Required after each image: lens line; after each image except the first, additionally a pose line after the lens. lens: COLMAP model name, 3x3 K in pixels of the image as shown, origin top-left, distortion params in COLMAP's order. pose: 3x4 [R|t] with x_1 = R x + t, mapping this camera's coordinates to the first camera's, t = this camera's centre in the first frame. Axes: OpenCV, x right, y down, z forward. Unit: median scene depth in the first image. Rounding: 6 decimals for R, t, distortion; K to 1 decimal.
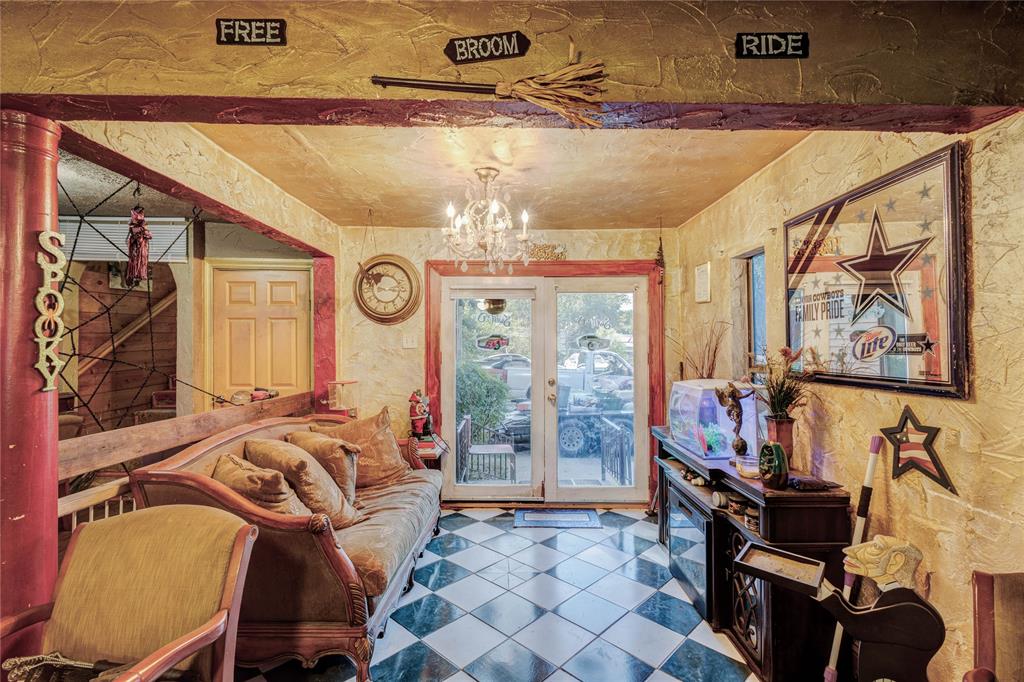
lens RADIAL K [[468.6, 0, 513.5], [0, 468.6, 341.0], [0, 0, 1]] dist [0.007608, -0.001179]
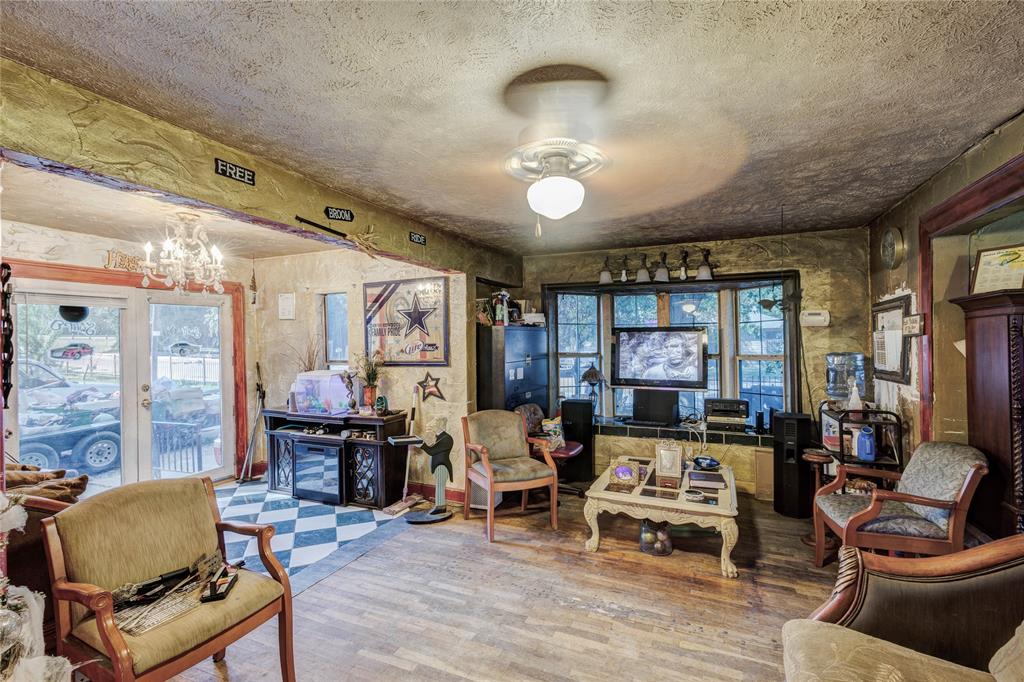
lens RADIAL K [[468.6, 0, 511.5], [0, 468.6, 340.6], [0, 0, 1]] dist [0.007608, -0.001179]
pose [[0.408924, -0.009582, 0.912518, -1.095469], [0.009600, 0.999935, 0.006198, -0.034582], [-0.912518, 0.006226, 0.408989, -0.380427]]
